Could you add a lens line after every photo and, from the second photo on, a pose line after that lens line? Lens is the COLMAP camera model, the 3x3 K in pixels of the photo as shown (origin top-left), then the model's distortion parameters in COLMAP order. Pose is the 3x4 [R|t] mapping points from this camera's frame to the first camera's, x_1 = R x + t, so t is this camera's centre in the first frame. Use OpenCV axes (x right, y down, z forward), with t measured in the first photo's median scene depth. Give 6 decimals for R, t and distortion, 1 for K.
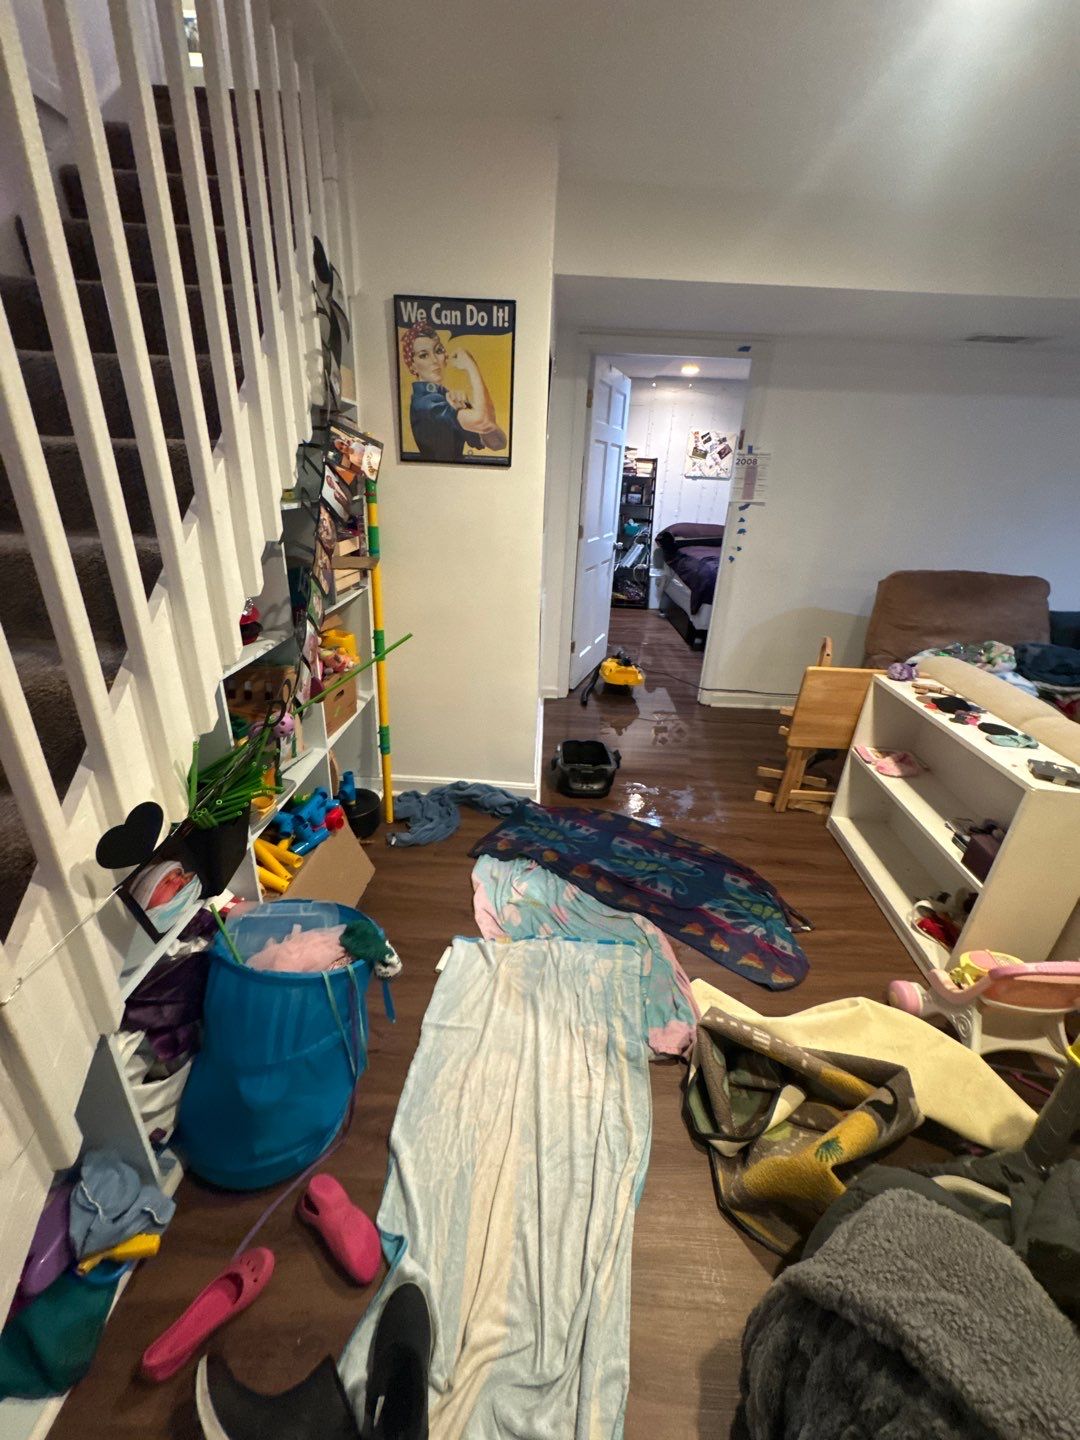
lens RADIAL K [[573.1, 0, 544.3], [0, 573.1, 716.3], [0, 0, 1]] dist [-0.006583, 0.000094]
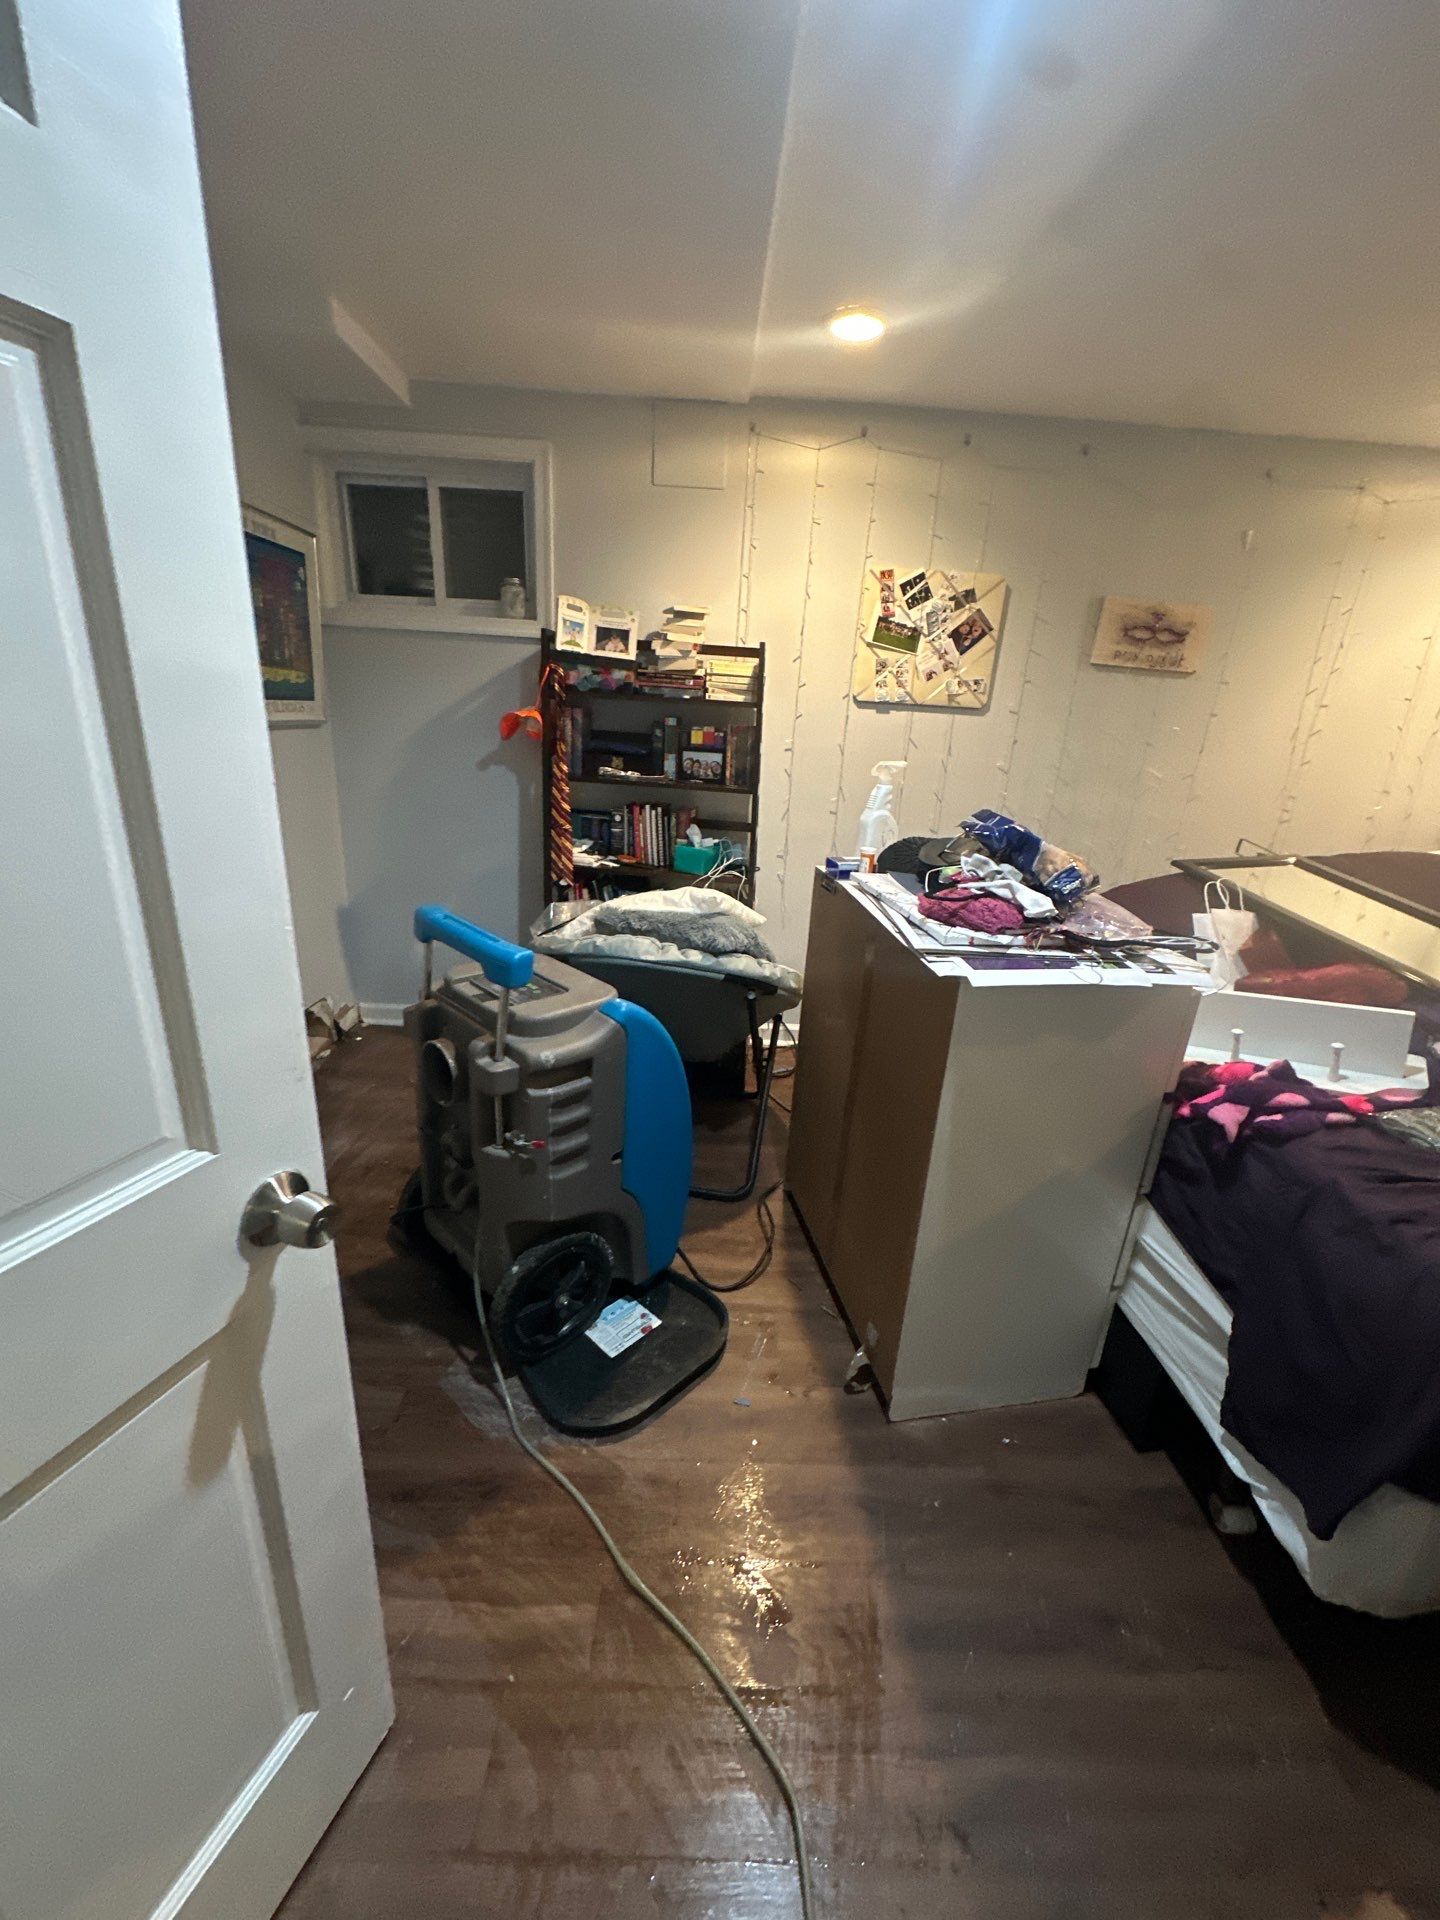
lens RADIAL K [[764.1, 0, 722.2], [0, 764.1, 960.8], [0, 0, 1]] dist [-0.006583, 0.000094]
pose [[0.999410, 0.002496, 0.034264, 0.480017], [0.000092, 0.997158, -0.075334, -0.732975], [-0.034355, 0.075292, 0.996570, 1.778442]]
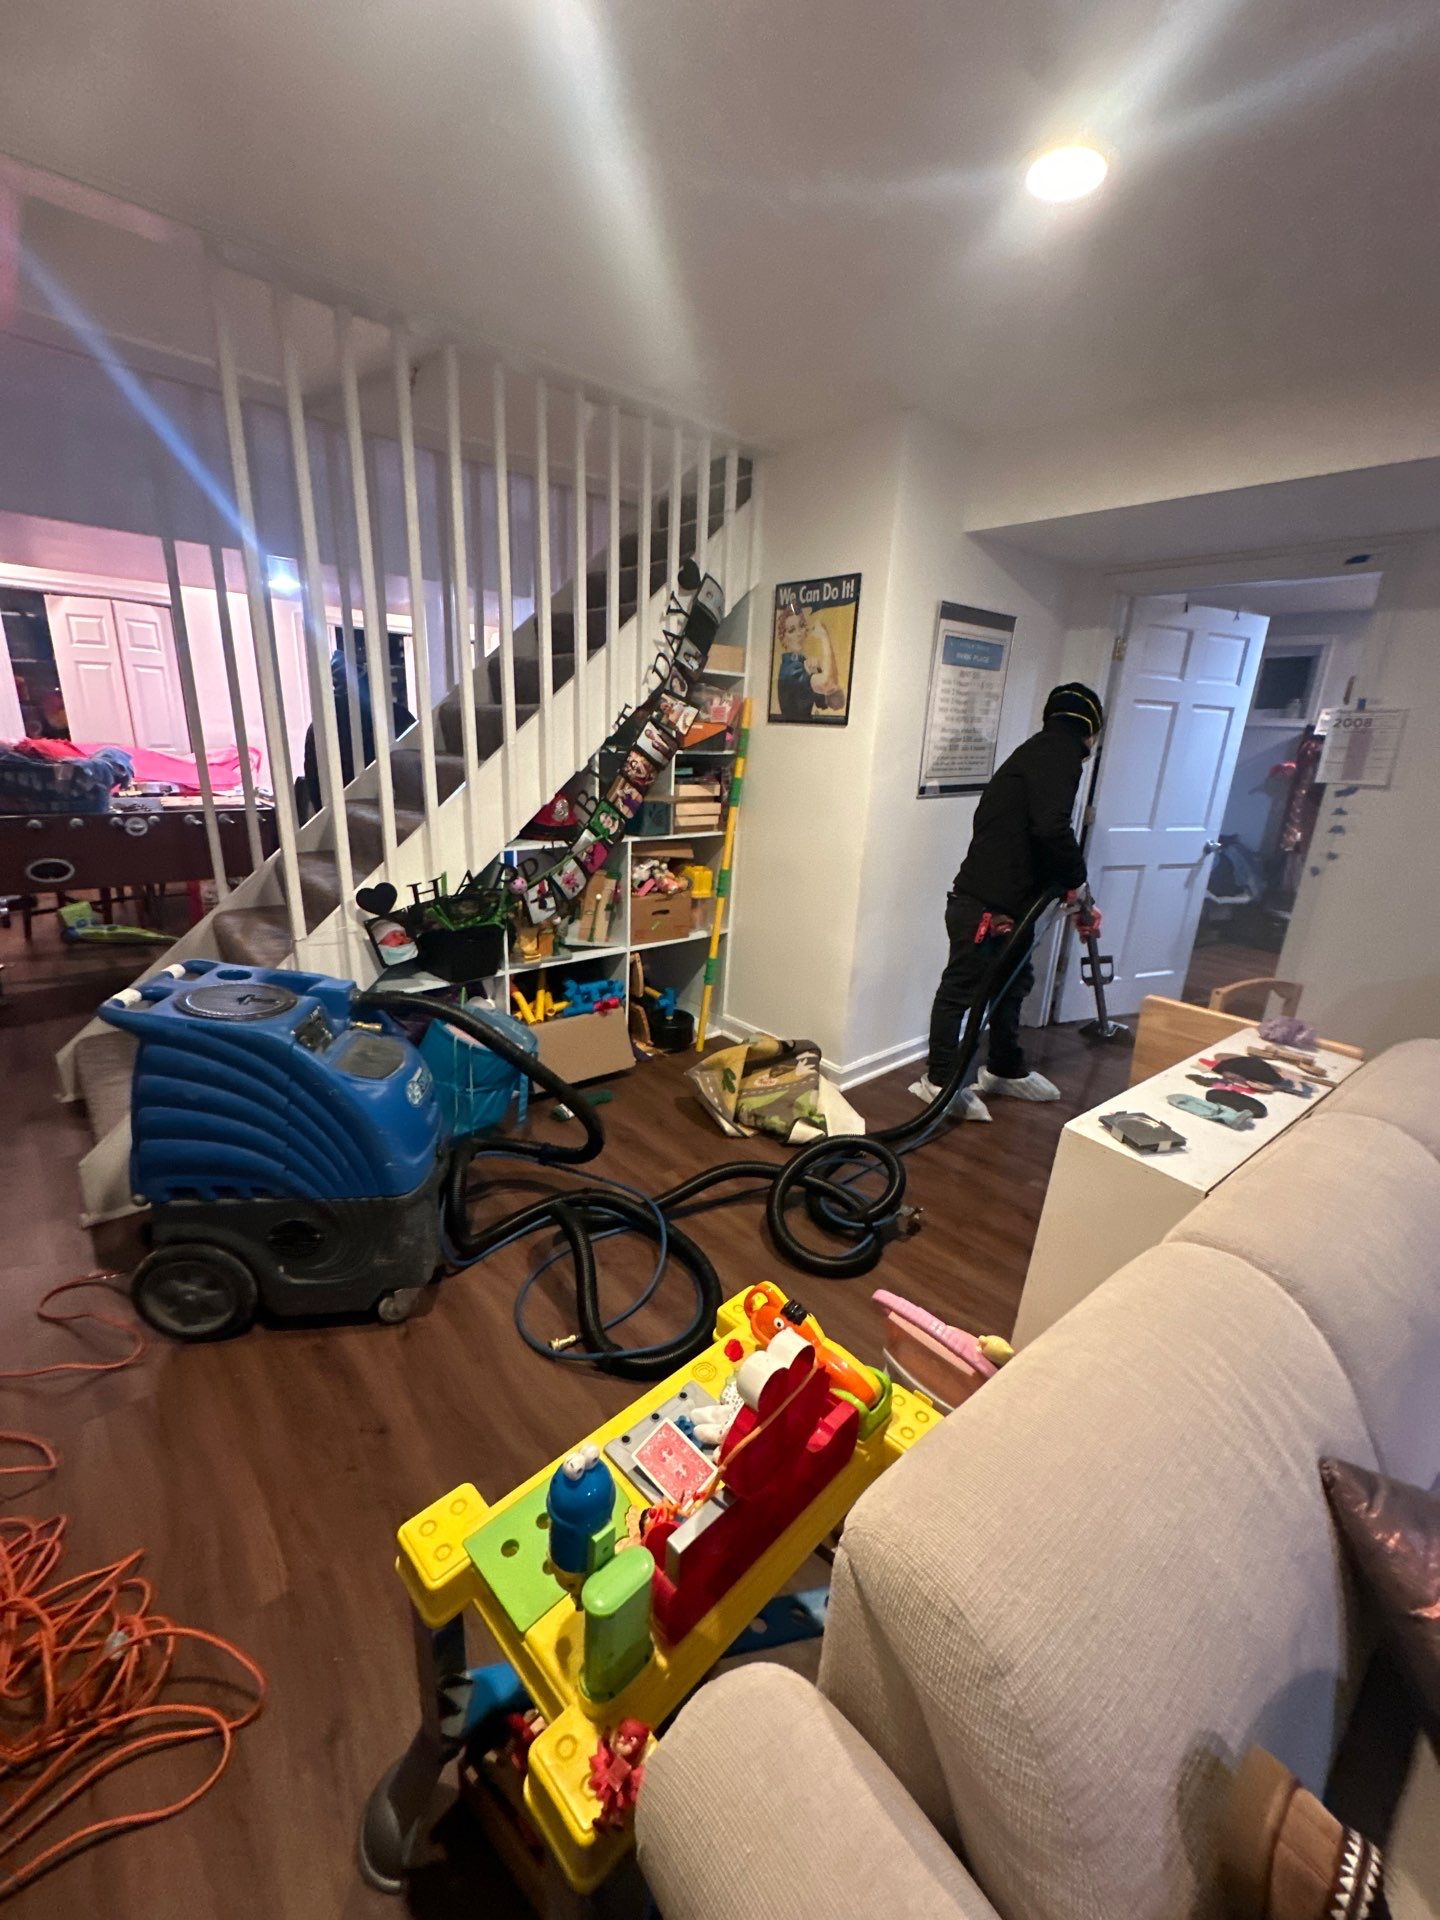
lens RADIAL K [[764.1, 0, 712.8], [0, 764.1, 951.7], [0, 0, 1]] dist [-0.006583, 0.000094]
pose [[0.686357, 0.191673, -0.701552, 0.801119], [-0.298946, 0.953737, -0.031898, 0.054581], [0.662982, 0.231620, 0.711904, -0.013479]]
